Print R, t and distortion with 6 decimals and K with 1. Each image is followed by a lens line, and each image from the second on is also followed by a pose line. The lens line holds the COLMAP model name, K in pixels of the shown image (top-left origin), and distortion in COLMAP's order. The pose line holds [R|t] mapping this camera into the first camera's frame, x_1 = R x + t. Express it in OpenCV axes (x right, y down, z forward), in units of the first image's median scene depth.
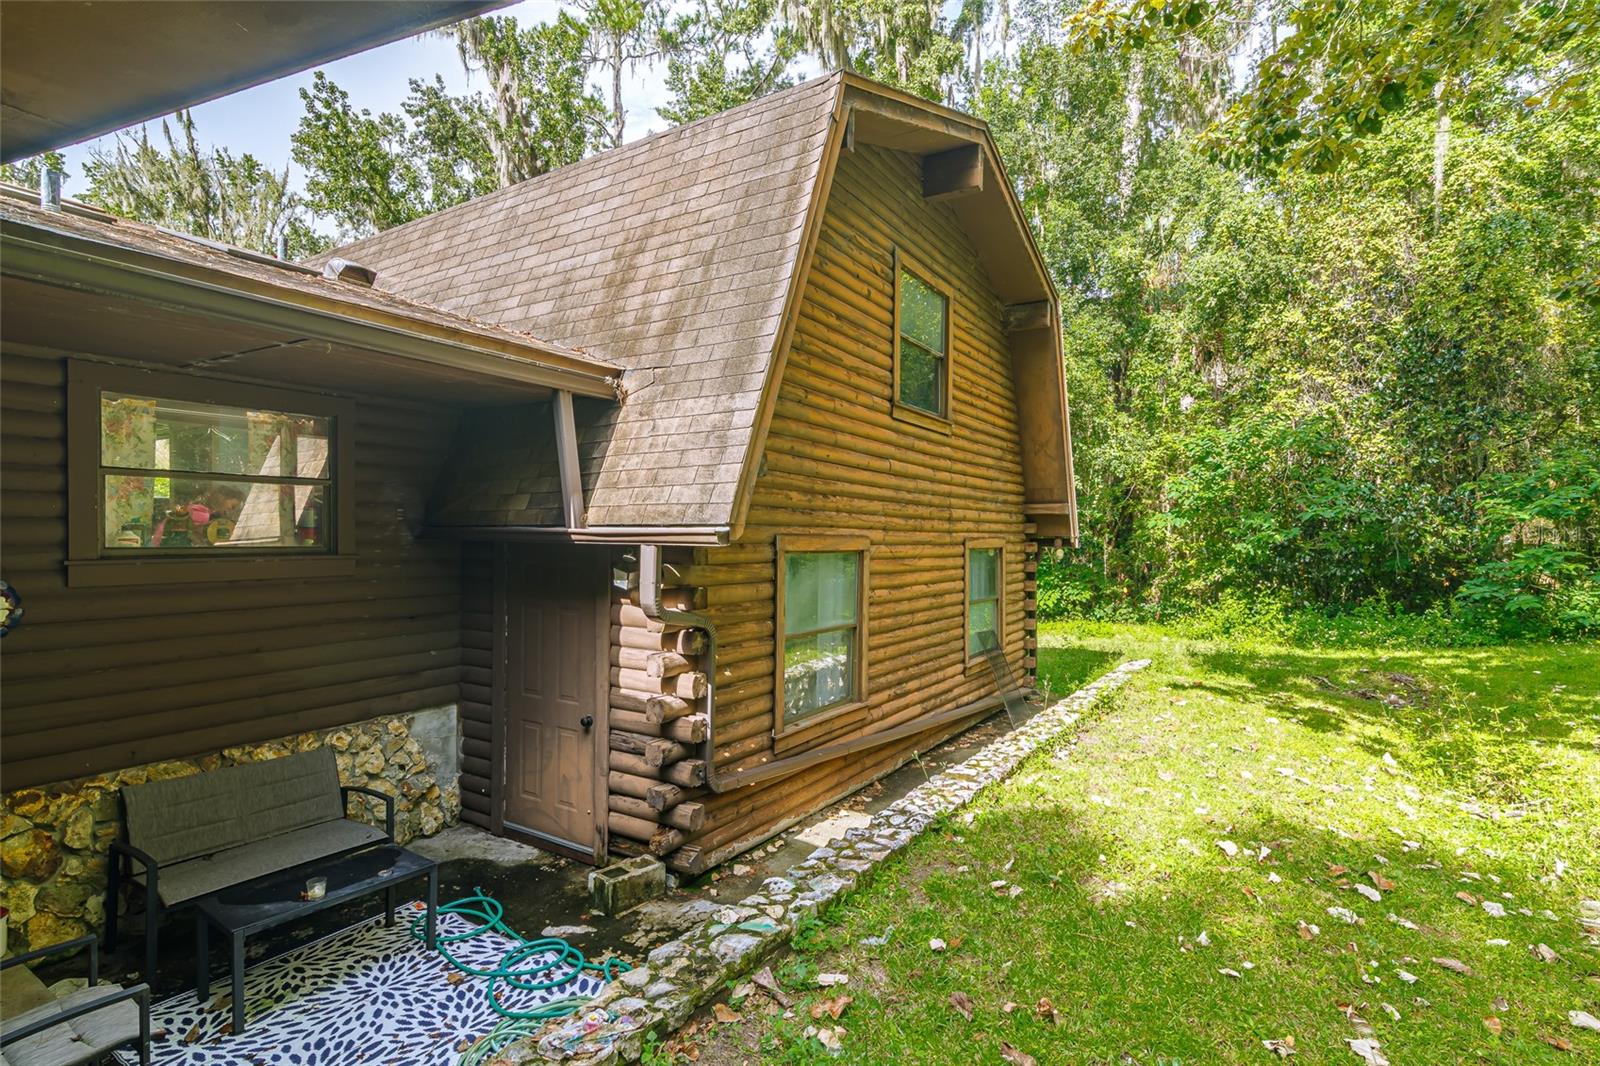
lens RADIAL K [[803.4, 0, 802.6], [0, 803.4, 542.7], [0, 0, 1]] dist [0.002073, 0.000208]
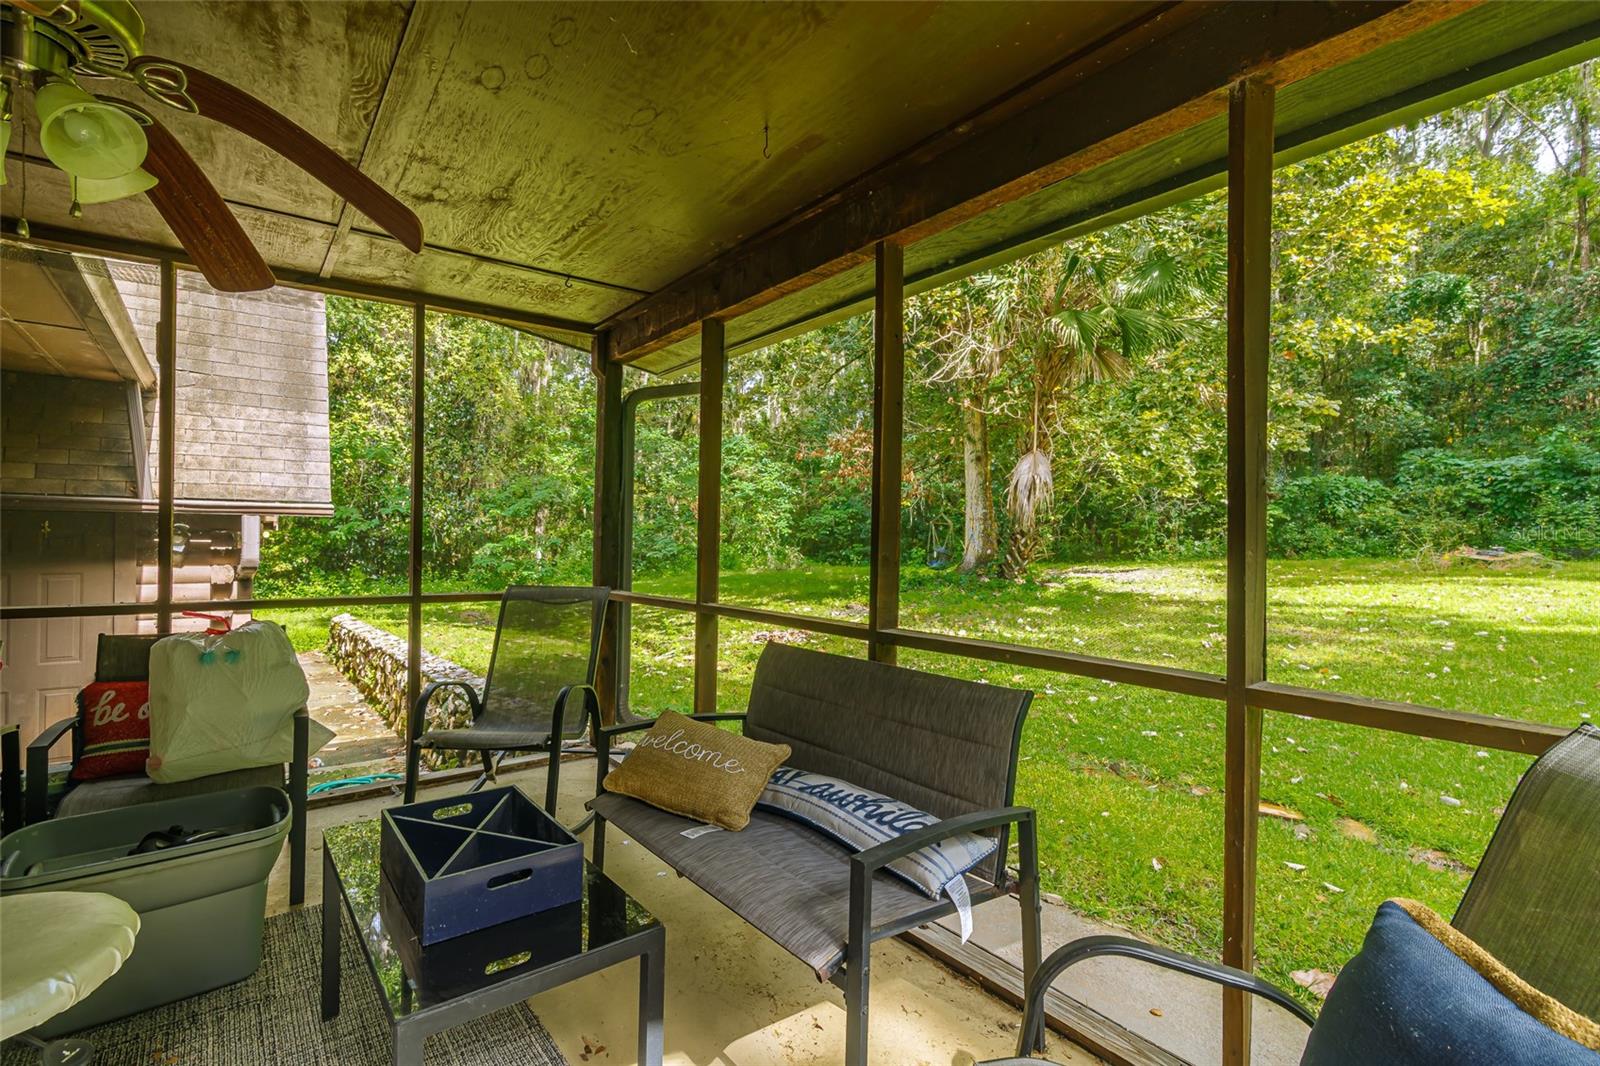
lens RADIAL K [[724.8, 0, 798.8], [0, 724.8, 537.7], [0, 0, 1]] dist [0.000318, -0.000697]
pose [[0.348281, -0.003196, 0.937385, -0.271342], [0.002178, 0.999994, 0.002601, 0.010614], [-0.937388, 0.001135, 0.348286, -0.077823]]
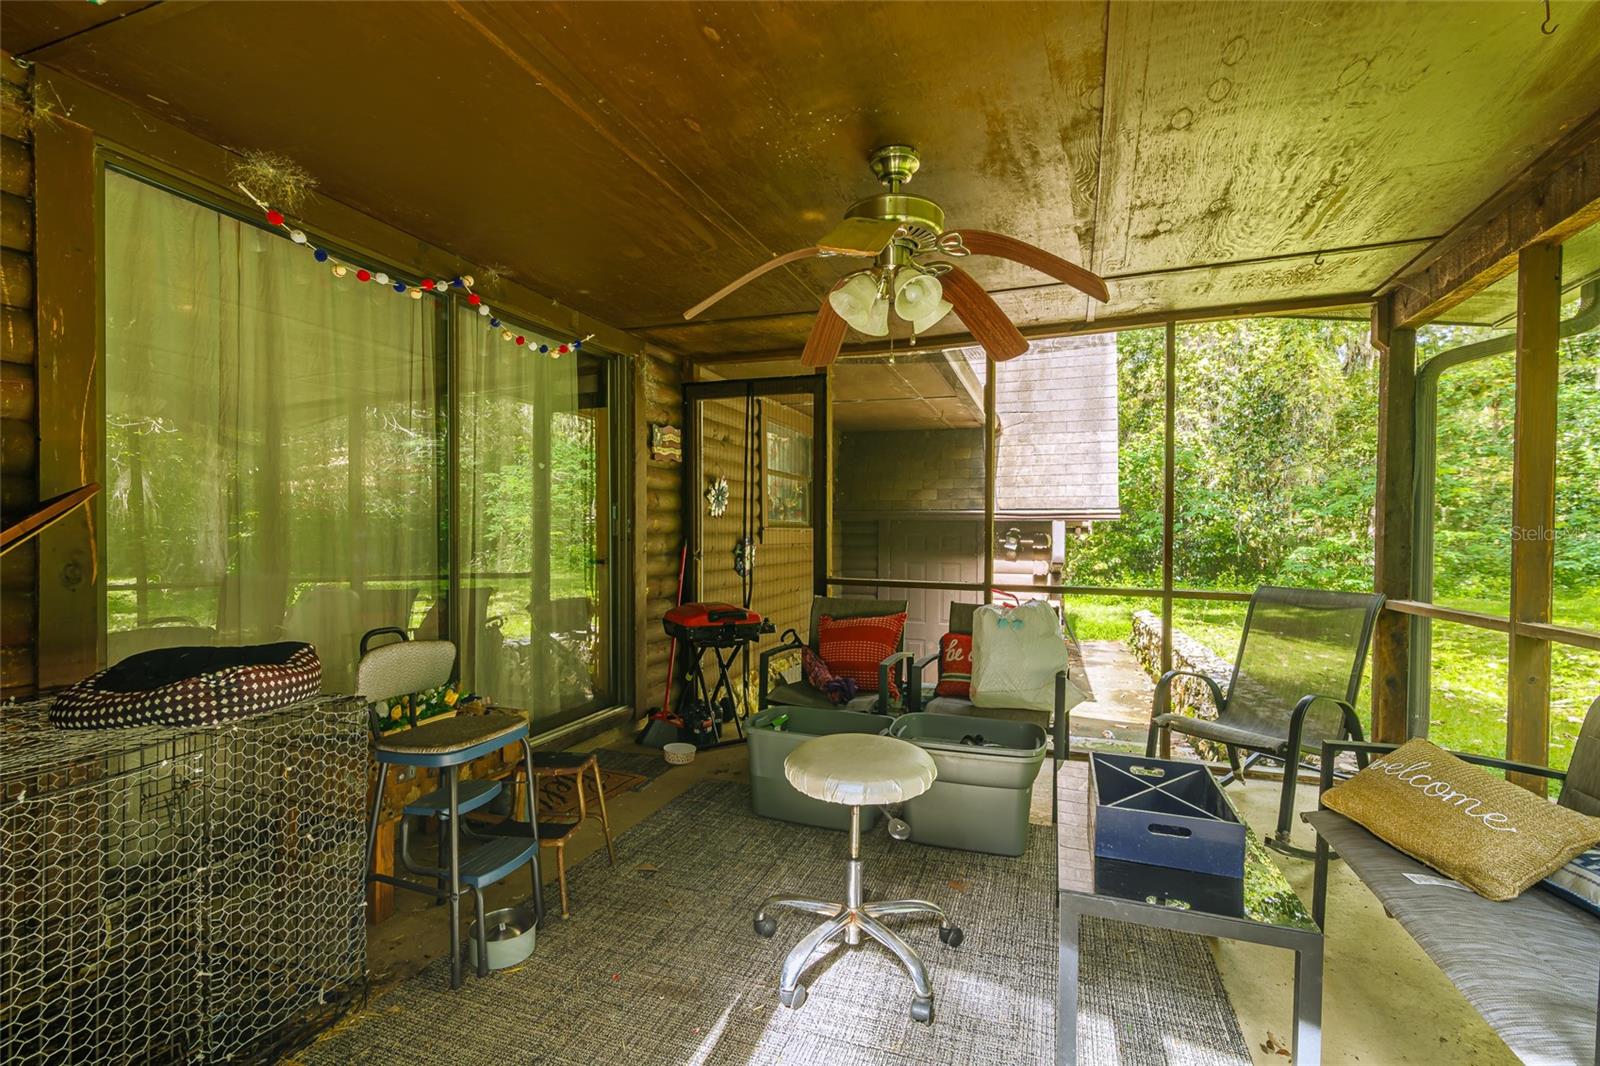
lens RADIAL K [[724.8, 0, 799.6], [0, 724.8, 539.5], [0, 0, 1]] dist [0.000318, -0.000697]
pose [[0.981305, -0.001791, 0.192451, -0.270865], [0.002232, 0.999995, -0.002078, 0.011755], [-0.192446, 0.002468, 0.981304, -0.101555]]
